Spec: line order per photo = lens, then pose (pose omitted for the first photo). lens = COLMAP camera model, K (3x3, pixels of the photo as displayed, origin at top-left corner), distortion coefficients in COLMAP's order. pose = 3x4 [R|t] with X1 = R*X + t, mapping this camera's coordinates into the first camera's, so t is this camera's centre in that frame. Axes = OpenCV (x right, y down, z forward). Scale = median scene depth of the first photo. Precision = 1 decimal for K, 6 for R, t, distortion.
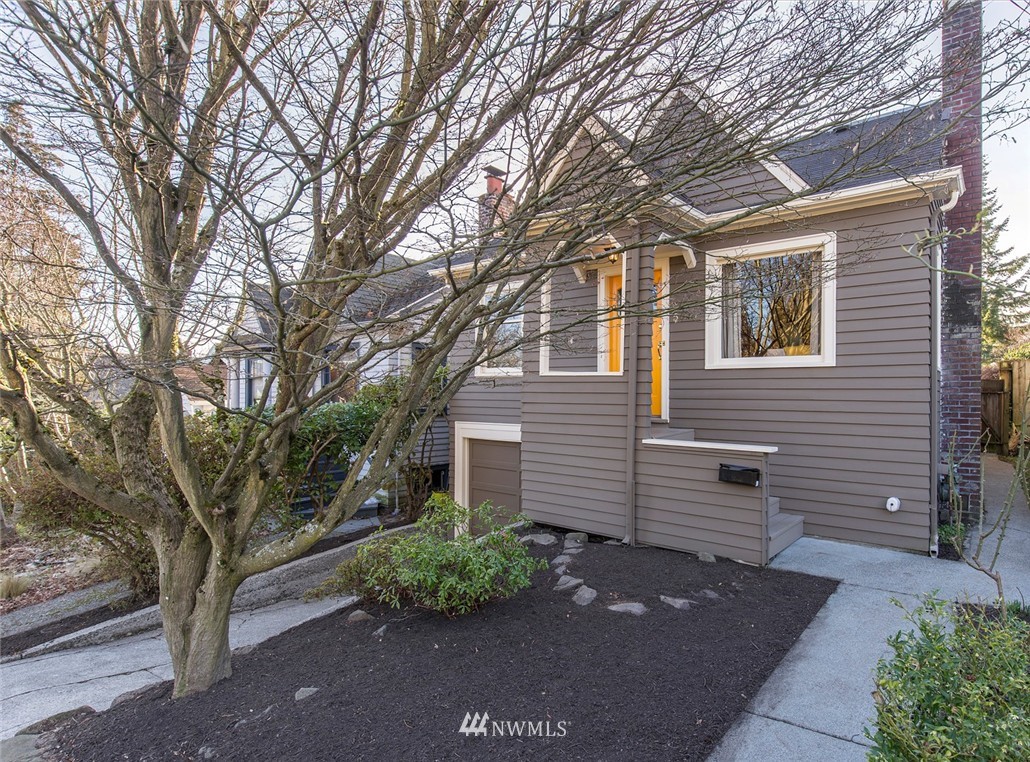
lens RADIAL K [[760.4, 0, 516.3], [0, 760.4, 383.6], [0, 0, 1]] dist [-0.003313, 0.000471]
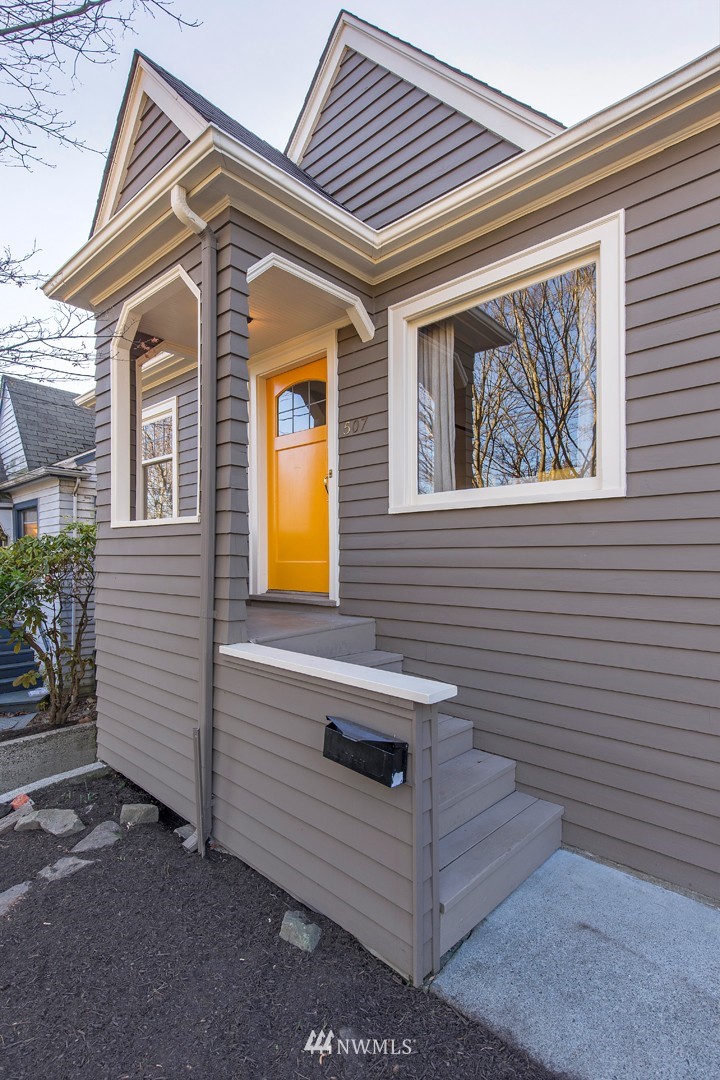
lens RADIAL K [[520.3, 0, 356.2], [0, 520.3, 545.7], [0, 0, 1]] dist [-0.000455, -0.000169]
pose [[0.985192, -0.007279, -0.171302, 0.311364], [0.004001, 0.999802, -0.019471, 0.013075], [0.171409, 0.018497, 0.985026, 0.656688]]
